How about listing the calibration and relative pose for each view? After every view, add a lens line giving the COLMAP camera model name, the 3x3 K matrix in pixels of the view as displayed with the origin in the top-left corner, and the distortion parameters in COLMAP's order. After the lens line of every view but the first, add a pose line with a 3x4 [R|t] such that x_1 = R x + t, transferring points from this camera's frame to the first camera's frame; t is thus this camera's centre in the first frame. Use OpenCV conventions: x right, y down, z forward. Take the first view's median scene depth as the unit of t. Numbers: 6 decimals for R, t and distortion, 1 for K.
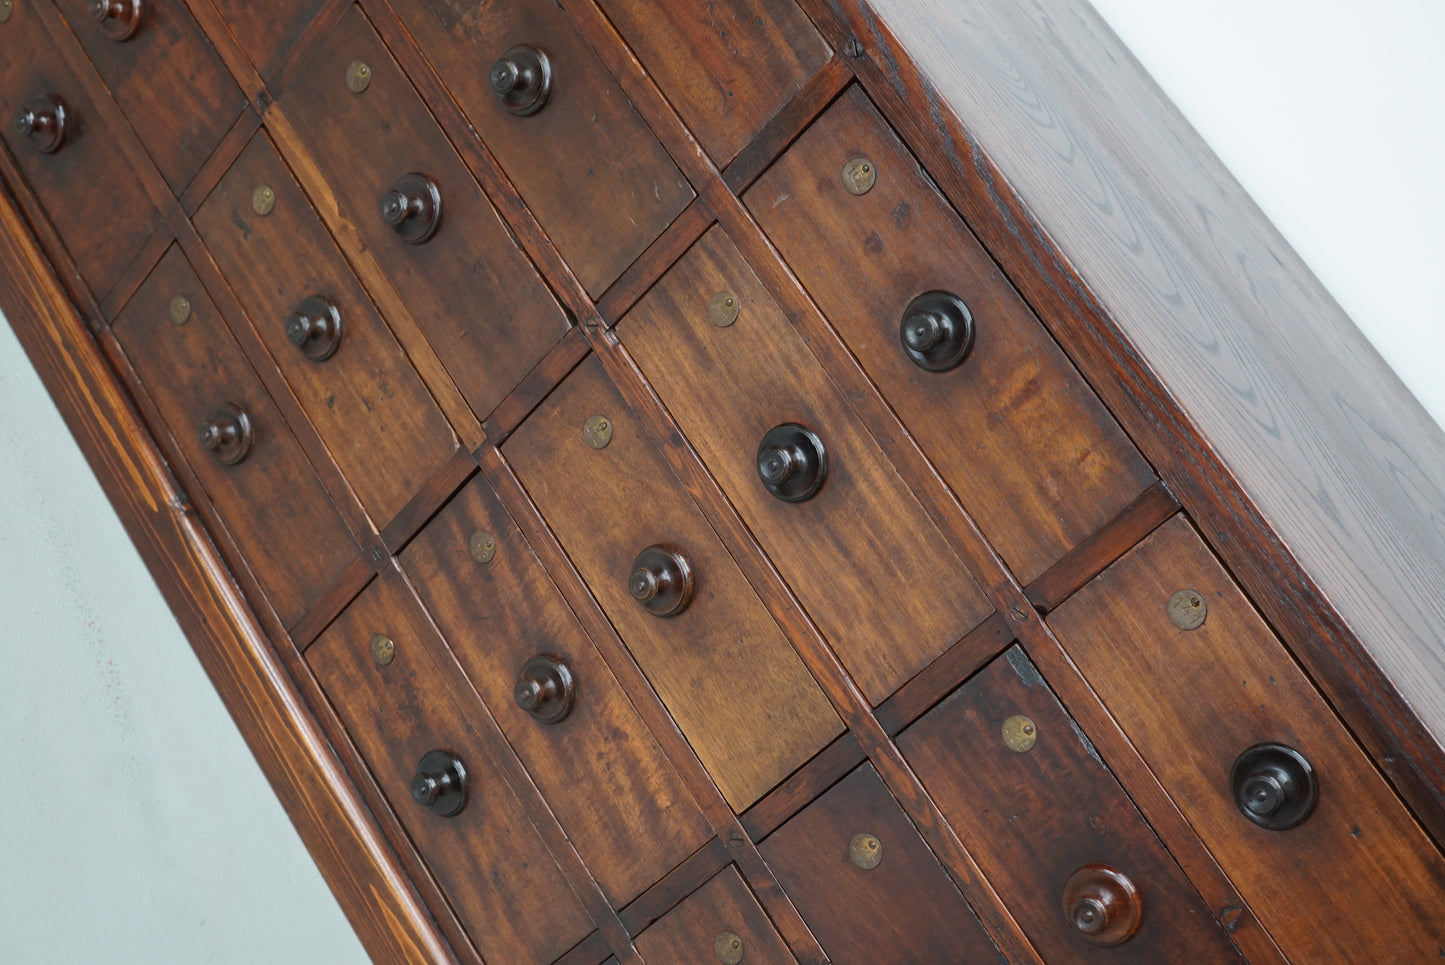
lens RADIAL K [[1874.0, 0, 722.5], [0, 1874.0, 482.5], [0, 0, 1]] dist [-0.145180, 0.315131]
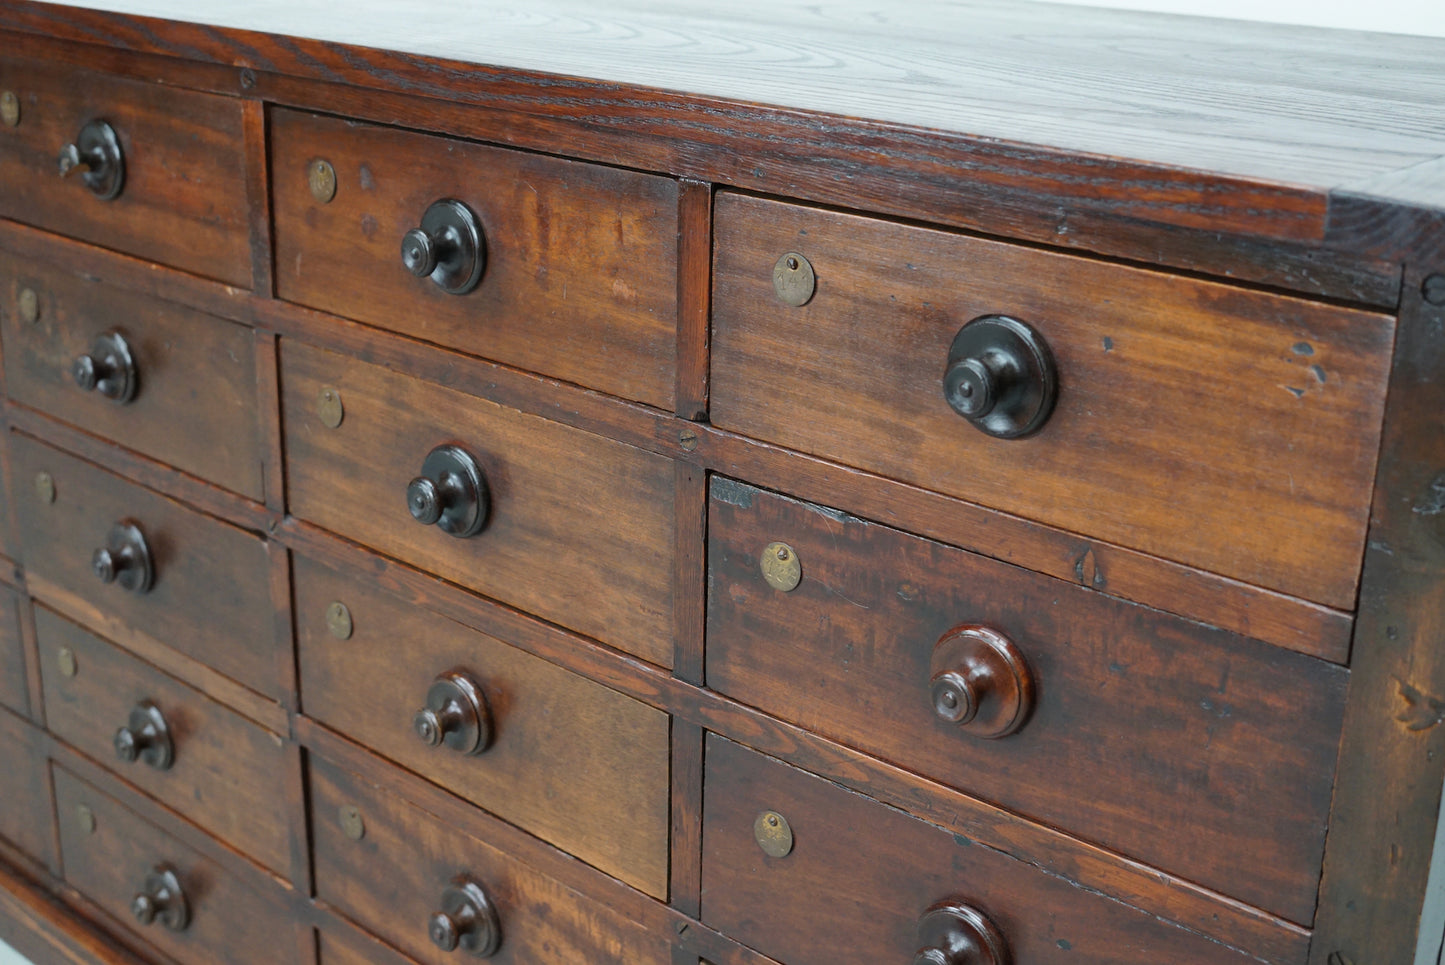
lens RADIAL K [[1874.0, 0, 722.5], [0, 1874.0, 482.5], [0, 0, 1]] dist [-0.145180, 0.315131]
pose [[0.777978, -0.604915, -0.169790, 0.254920], [0.525747, 0.774744, -0.351228, 0.317733], [0.344007, 0.183981, 0.920766, 0.259476]]
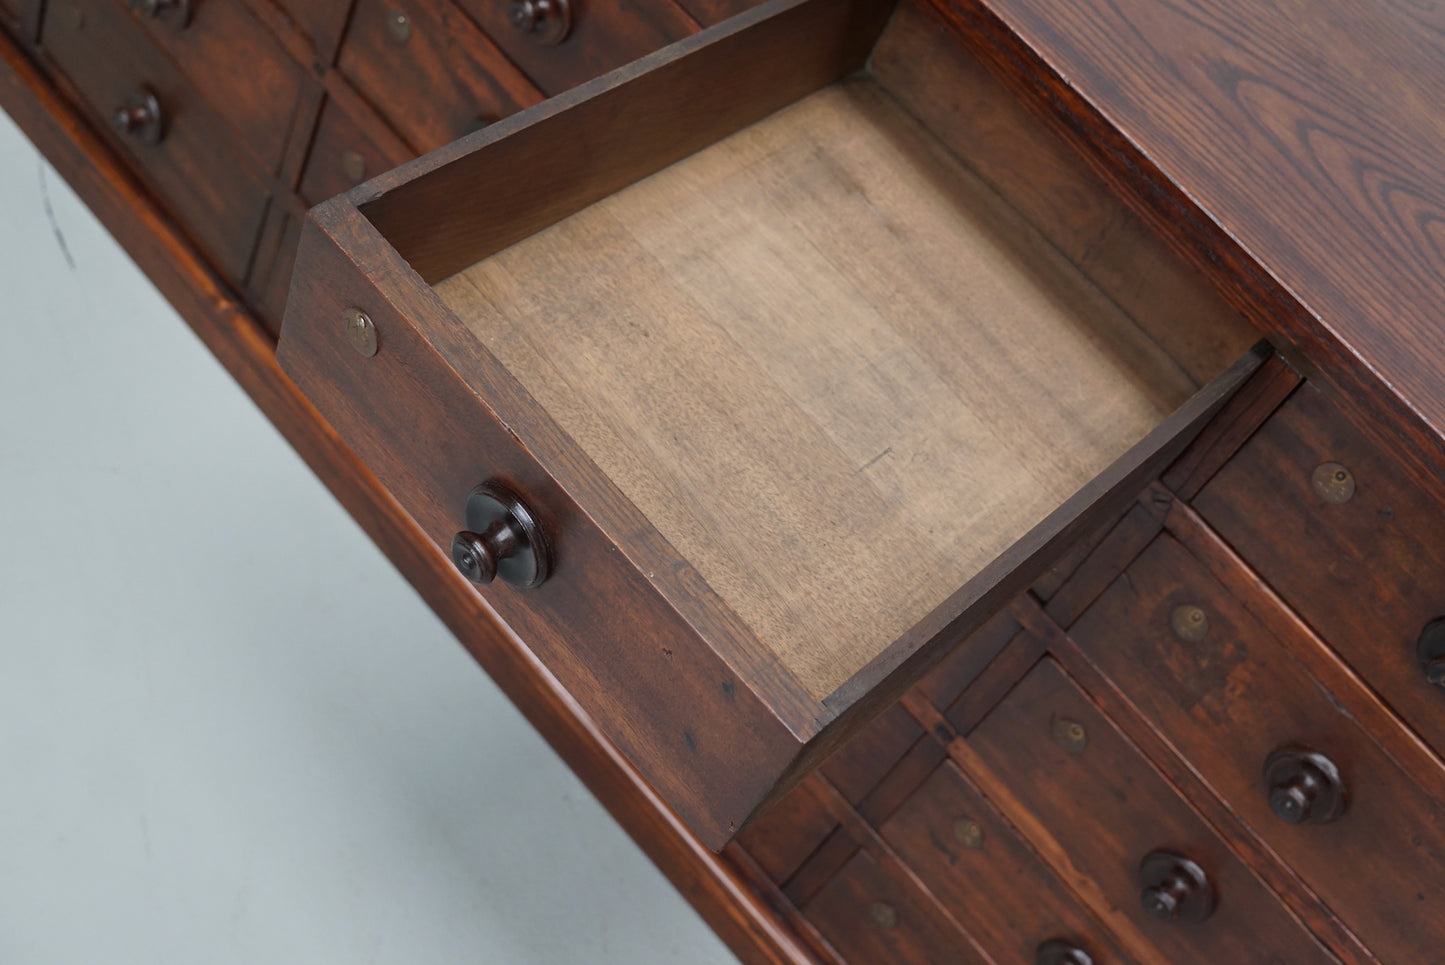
lens RADIAL K [[1874.0, 0, 722.5], [0, 1874.0, 482.5], [0, 0, 1]] dist [-0.145180, 0.315131]
pose [[0.951305, -0.197963, -0.236281, -0.132887], [0.245114, 0.950611, 0.190416, -0.561406], [0.186916, -0.239060, 0.952844, 0.212346]]
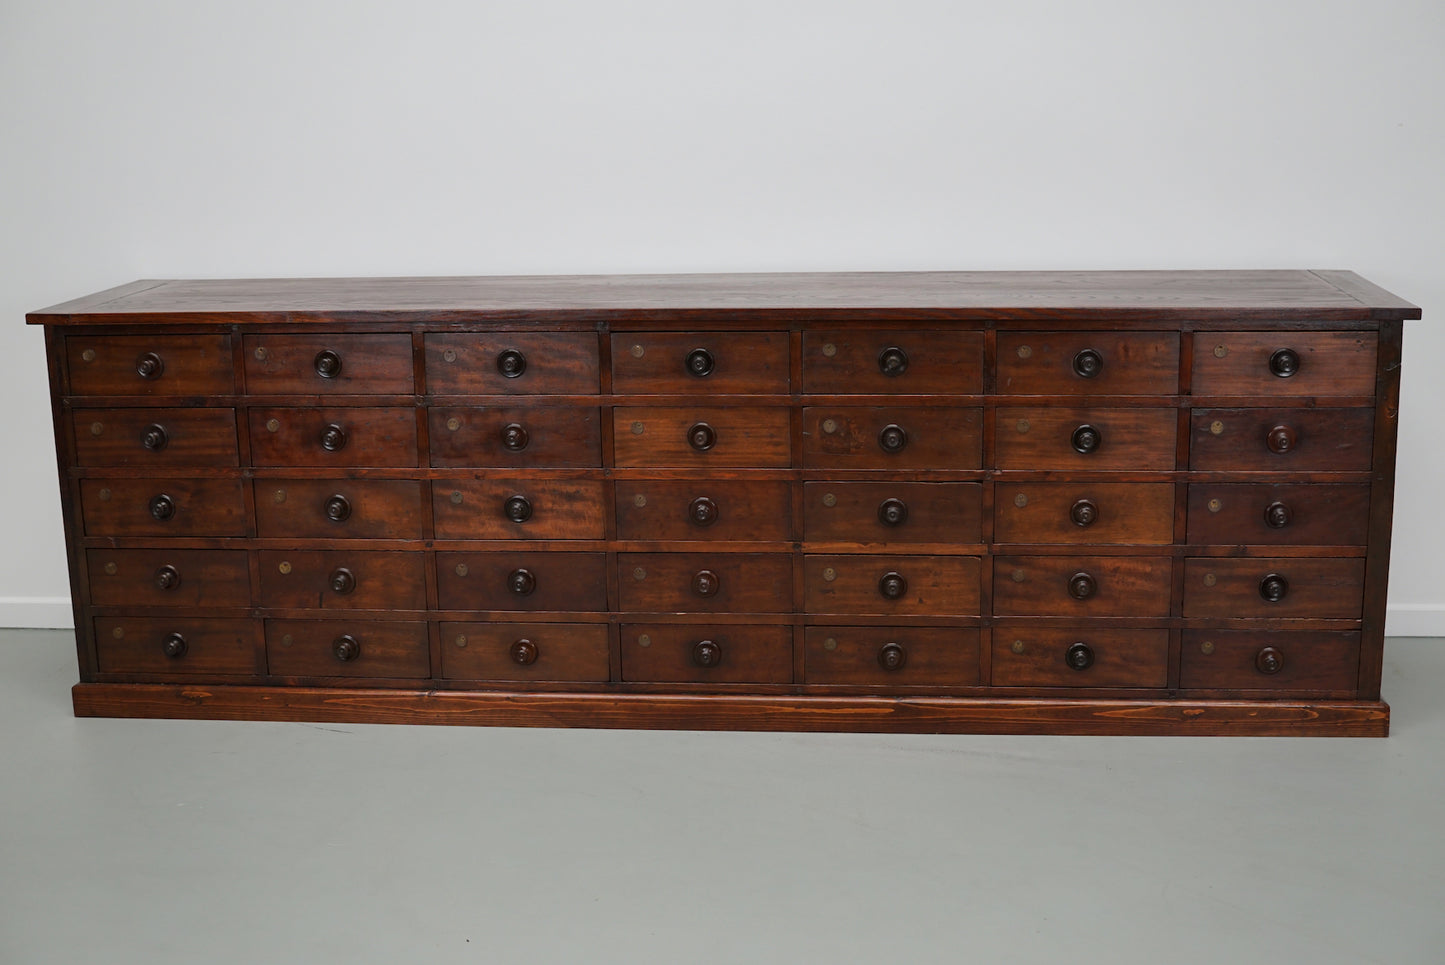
lens RADIAL K [[1874.0, 0, 722.5], [0, 1874.0, 482.5], [0, 0, 1]] dist [-0.145180, 0.315131]
pose [[0.581666, -0.745572, 0.325248, -1.110878], [0.793450, 0.608123, -0.024978, -0.300708], [-0.179168, 0.272597, 0.945299, -1.335890]]
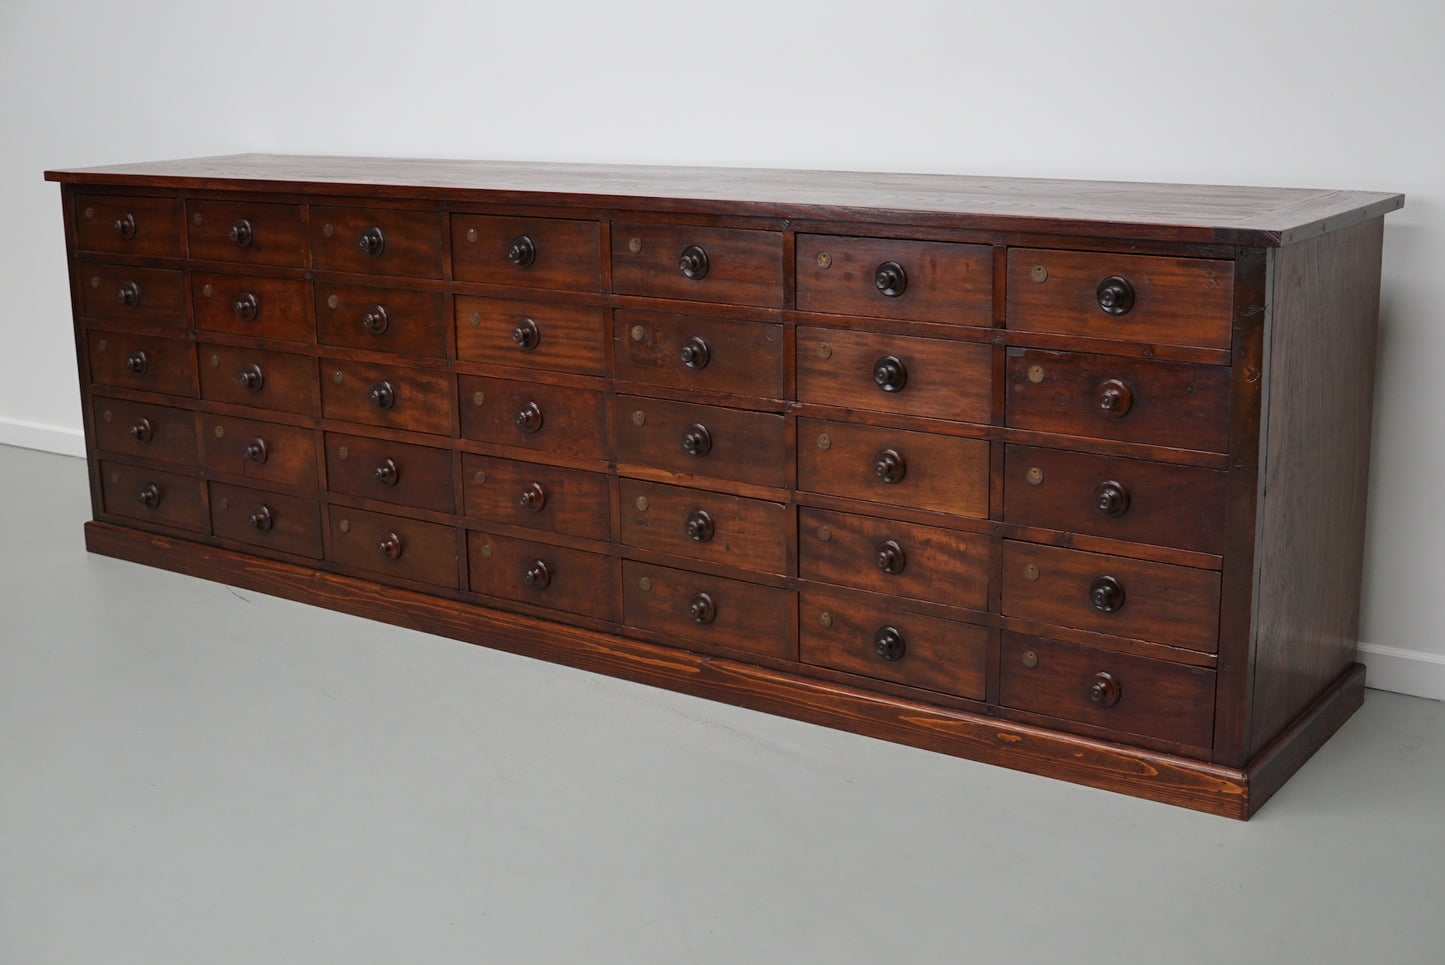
lens RADIAL K [[1874.0, 0, 722.5], [0, 1874.0, 482.5], [0, 0, 1]] dist [-0.145180, 0.315131]
pose [[0.743663, -0.667375, -0.039702, -0.097759], [0.608344, 0.700123, -0.373826, 0.718945], [0.277279, 0.253848, 0.926649, -0.961311]]
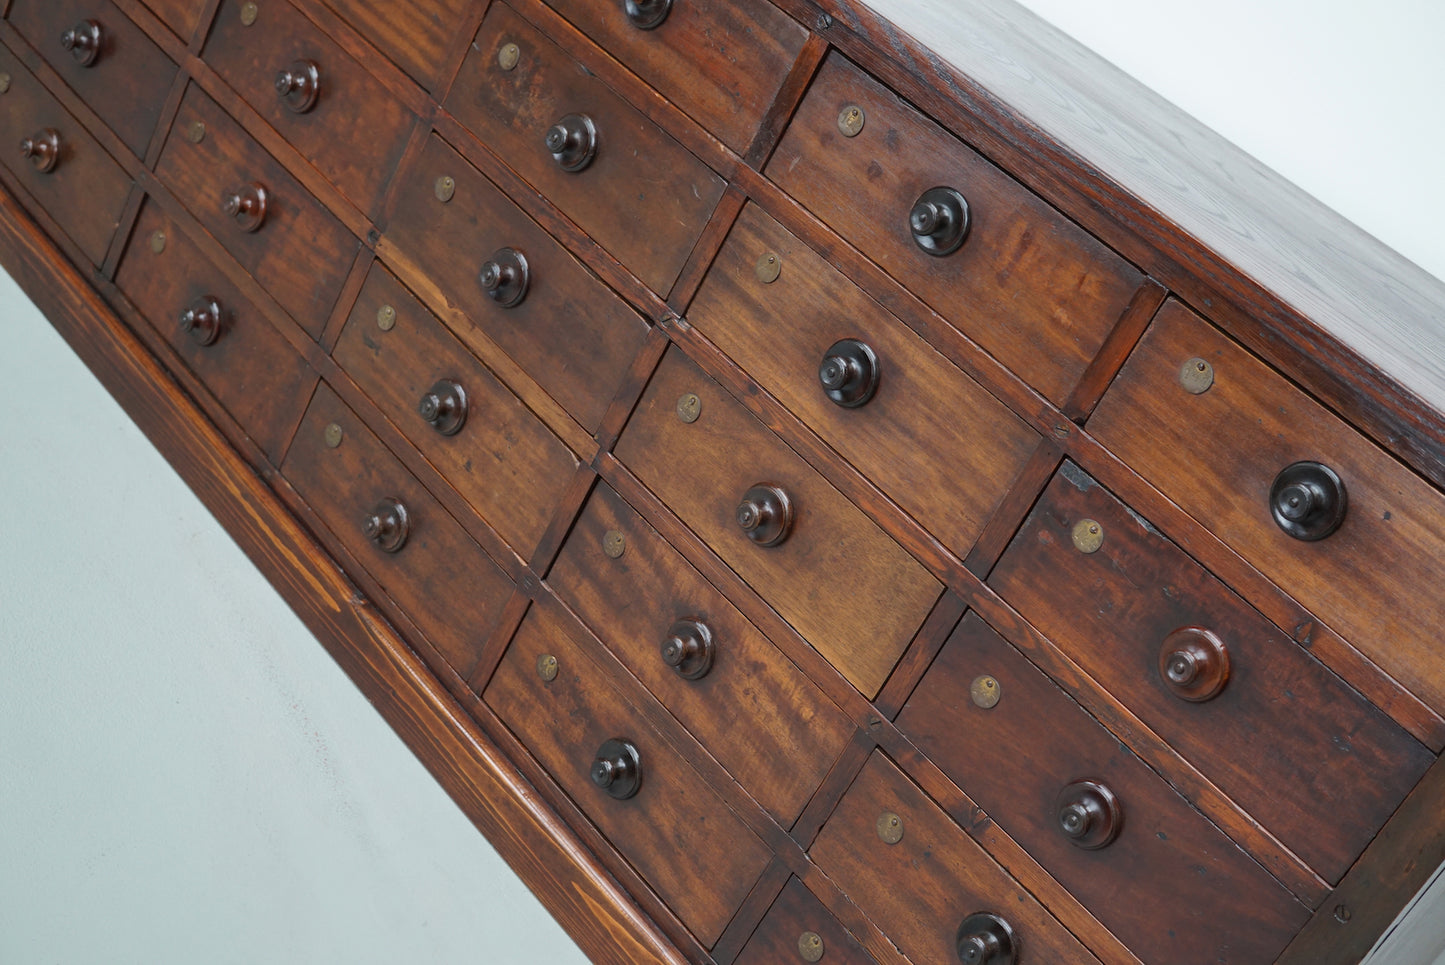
lens RADIAL K [[1874.0, 0, 722.5], [0, 1874.0, 482.5], [0, 0, 1]] dist [-0.145180, 0.315131]
pose [[0.974582, -0.207719, -0.083923, 0.040733], [0.185975, 0.958988, -0.213906, 0.267156], [0.124913, 0.192861, 0.973243, -0.109730]]
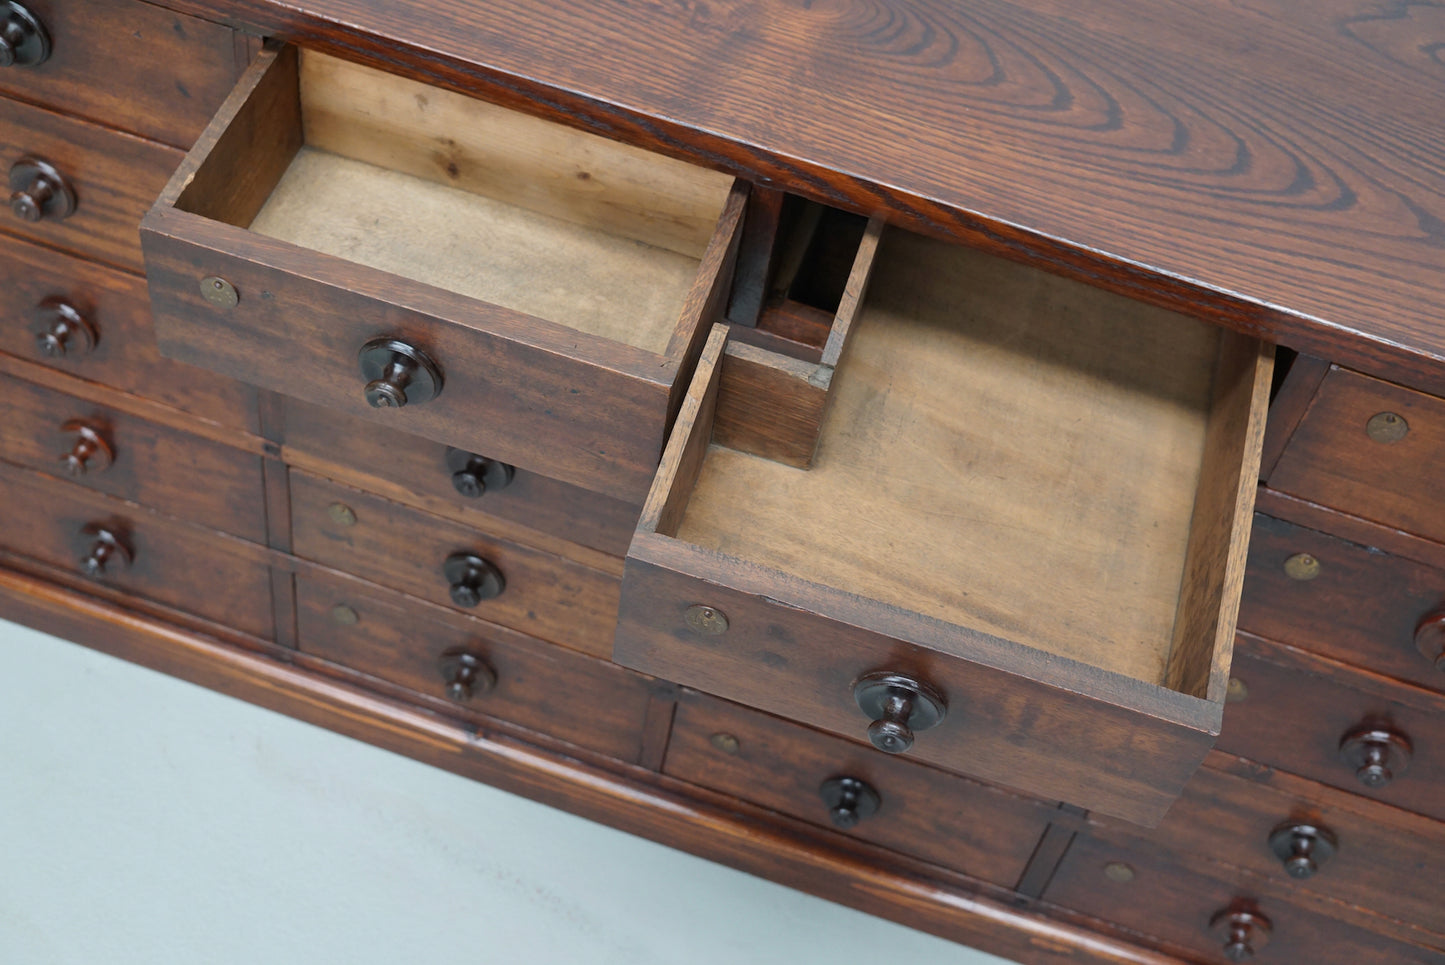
lens RADIAL K [[1874.0, 0, 722.5], [0, 1874.0, 482.5], [0, 0, 1]] dist [-0.145180, 0.315131]
pose [[0.759689, -0.627297, -0.171379, 0.105261], [0.645077, 0.693671, 0.320461, -0.397856], [-0.082144, -0.354004, 0.931630, 0.052753]]
